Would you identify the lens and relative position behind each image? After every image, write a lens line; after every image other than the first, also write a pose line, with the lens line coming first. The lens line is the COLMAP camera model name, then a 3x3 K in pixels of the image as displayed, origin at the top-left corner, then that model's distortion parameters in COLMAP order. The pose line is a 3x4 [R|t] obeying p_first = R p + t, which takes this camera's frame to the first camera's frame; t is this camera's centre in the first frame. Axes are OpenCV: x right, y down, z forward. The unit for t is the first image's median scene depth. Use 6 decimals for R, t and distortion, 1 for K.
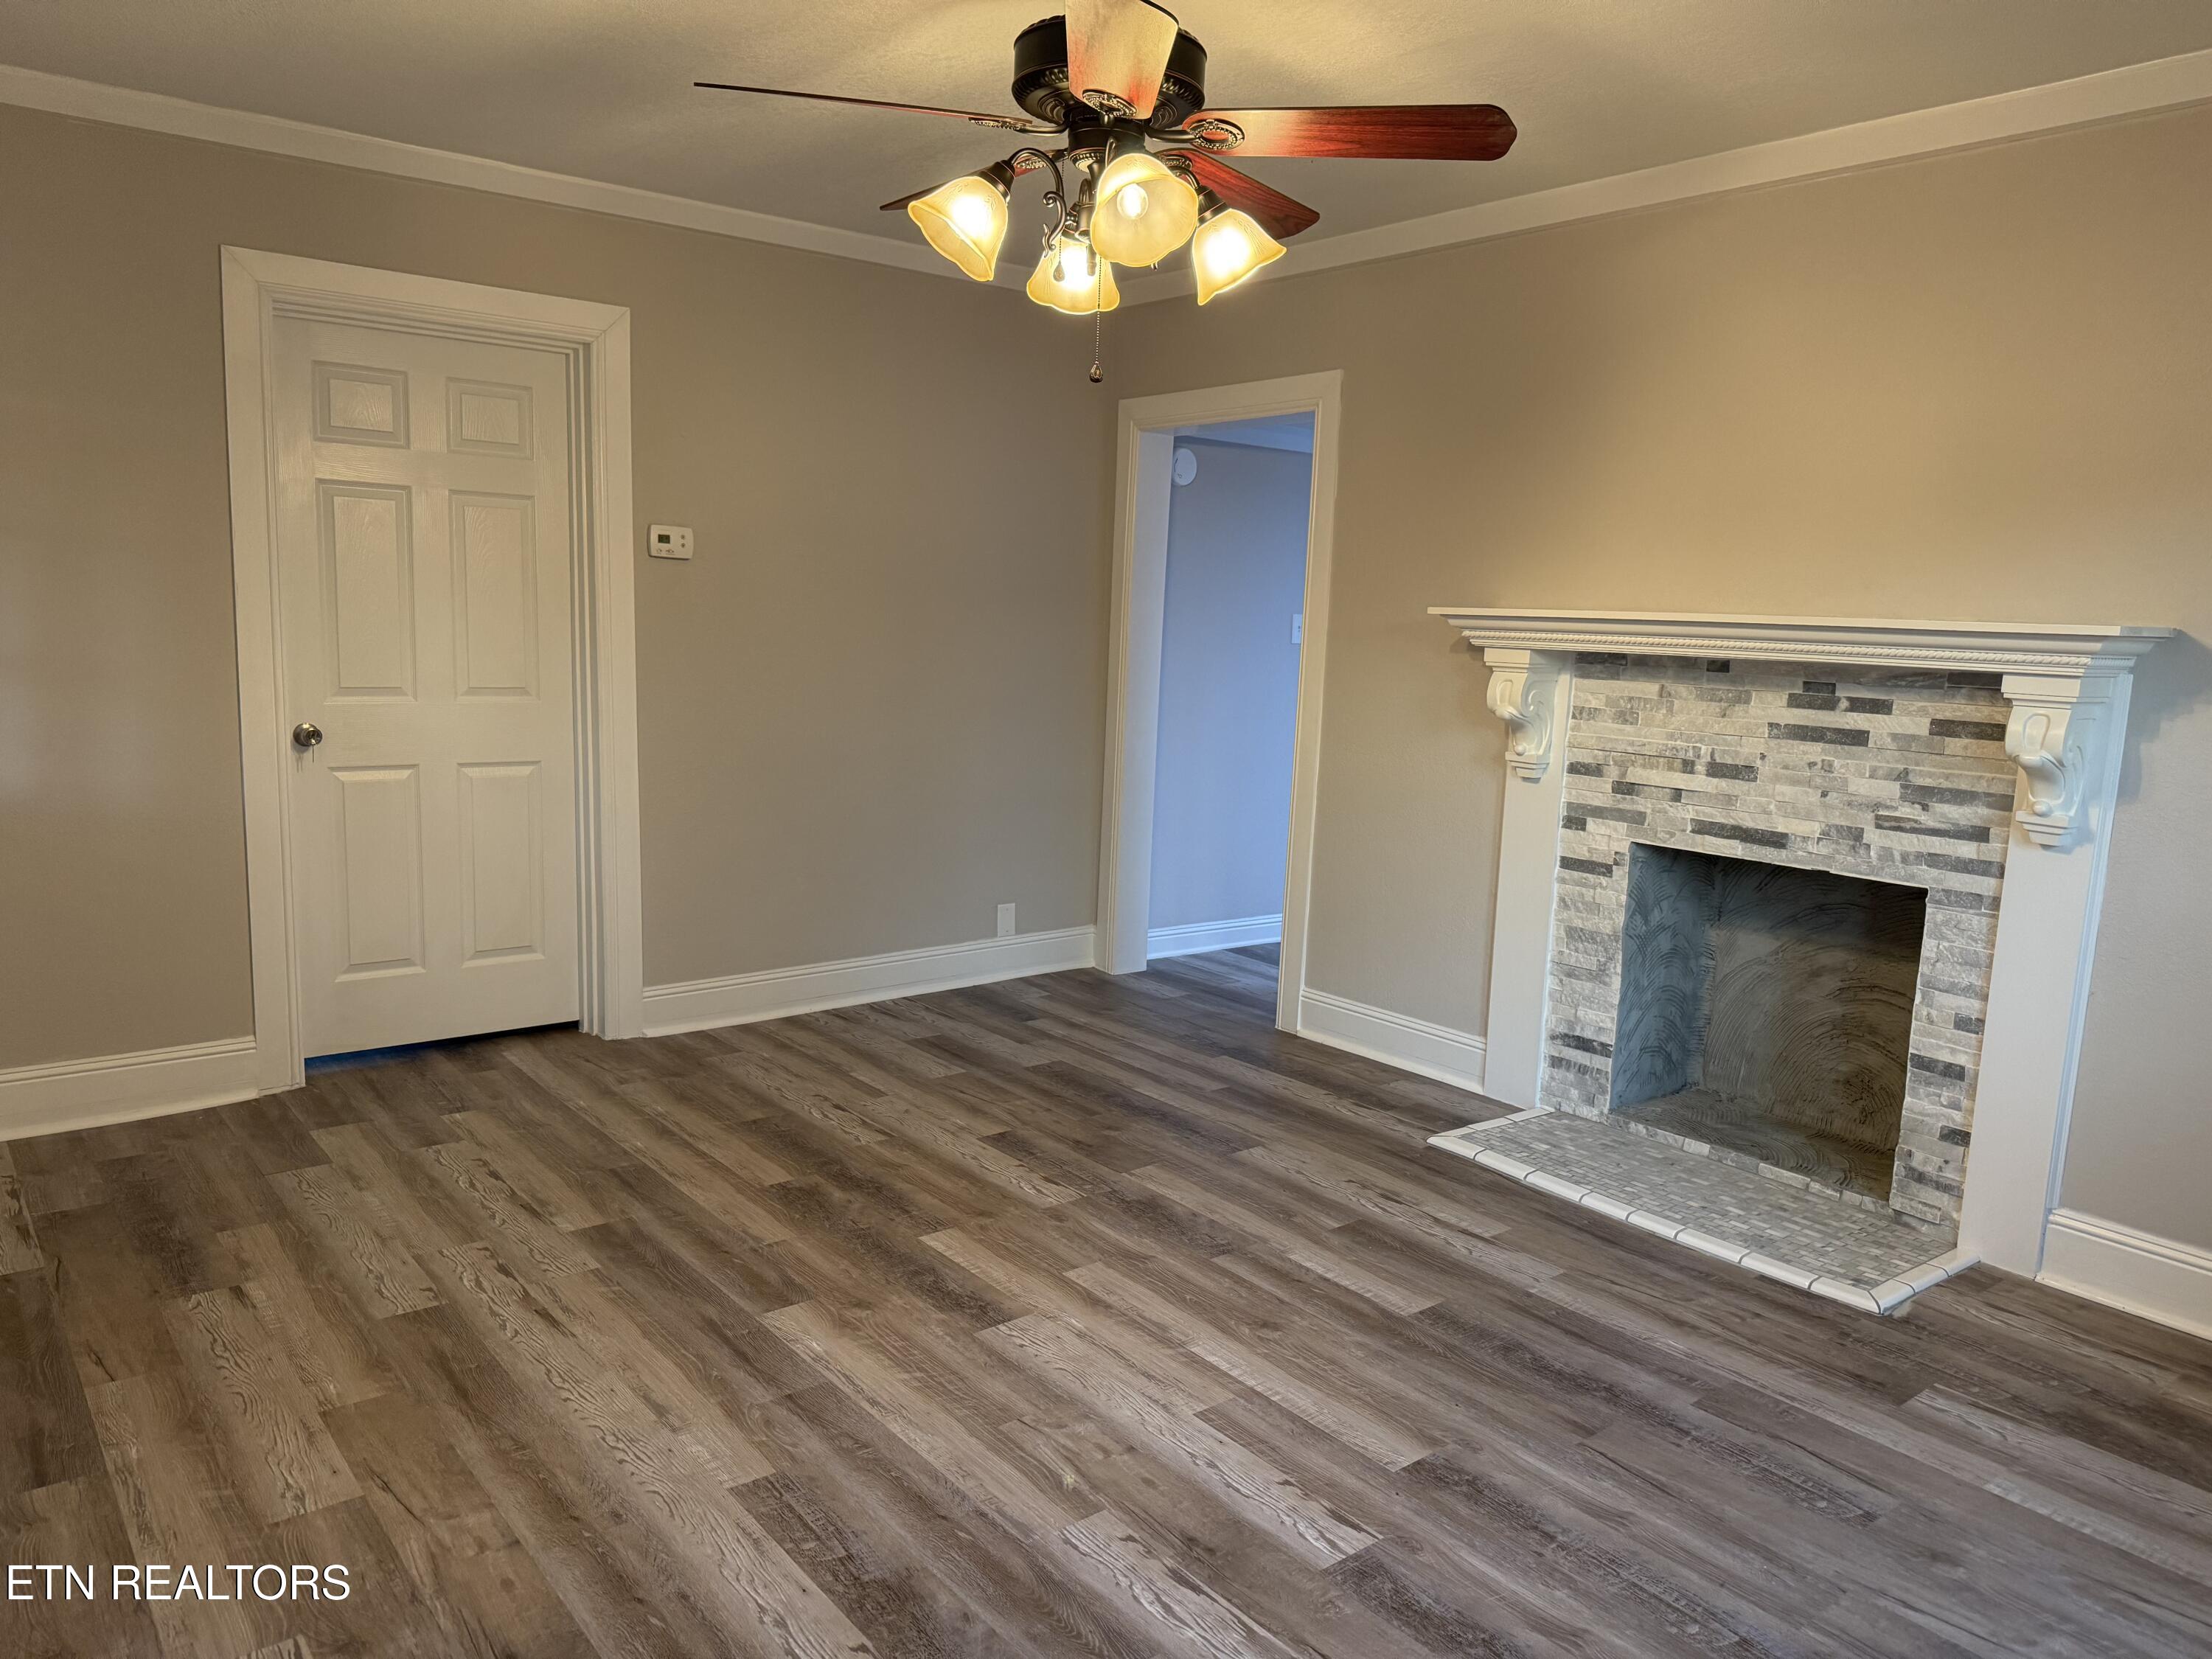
lens RADIAL K [[1549.3, 0, 1122.6], [0, 1549.3, 830.1], [0, 0, 1]] dist [0.049452, -0.043794]
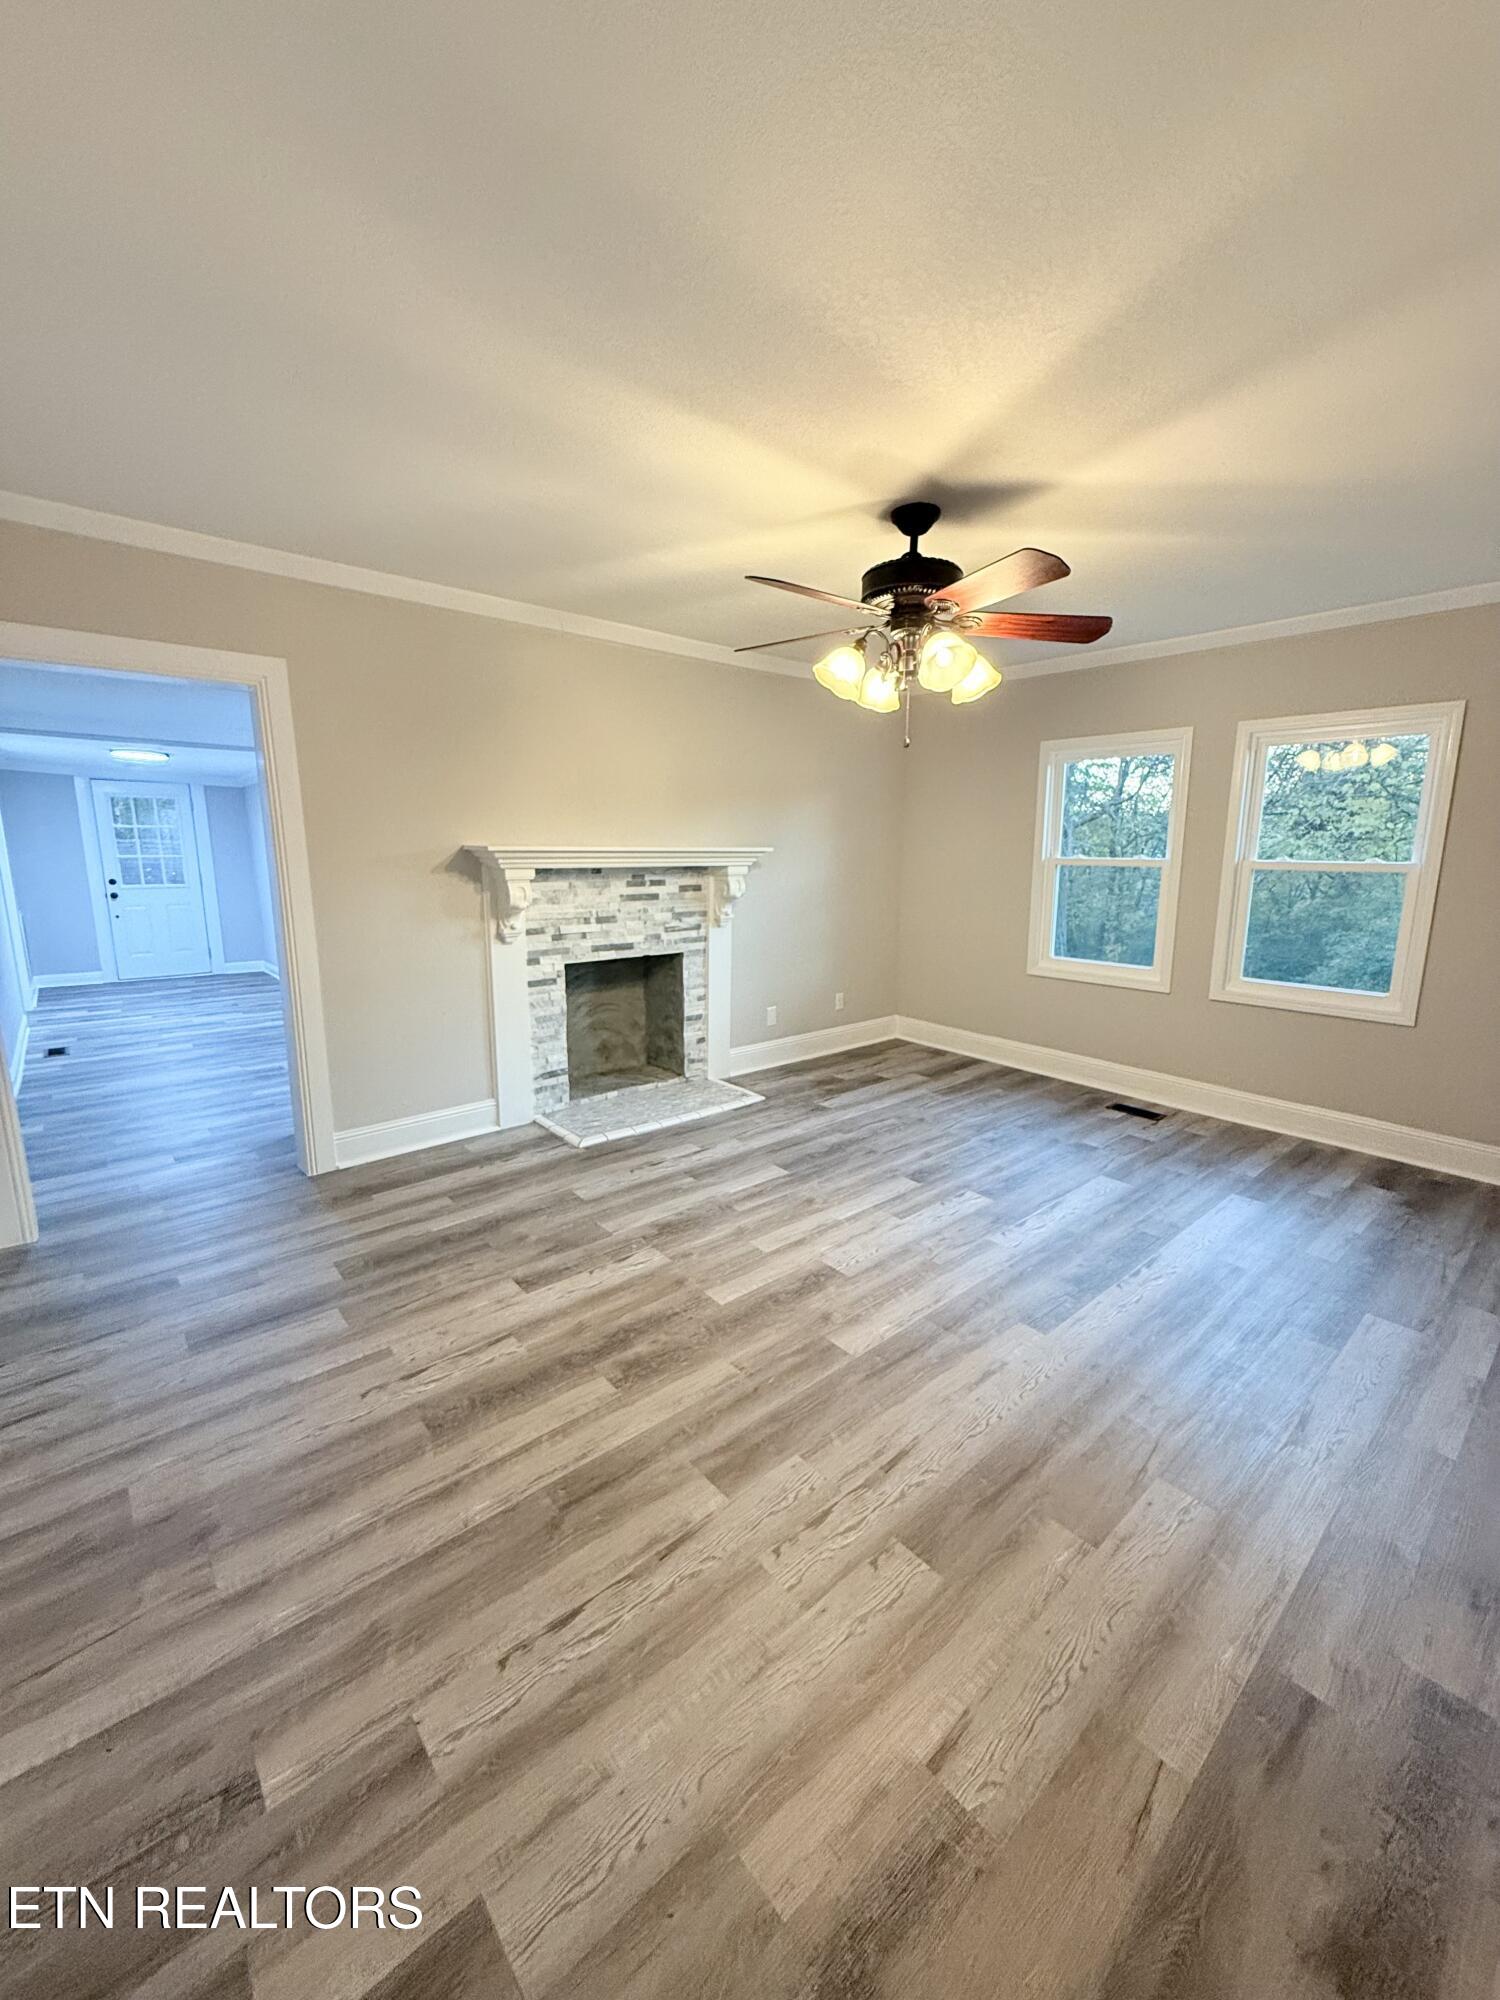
lens RADIAL K [[795.3, 0, 749.2], [0, 795.3, 980.7], [0, 0, 1]] dist [0.008665, -0.000239]
pose [[-0.028834, -0.209808, 0.977317, -0.740689], [0.132413, 0.968306, 0.211780, -0.171402], [-0.990775, 0.135516, -0.000139, 0.869935]]
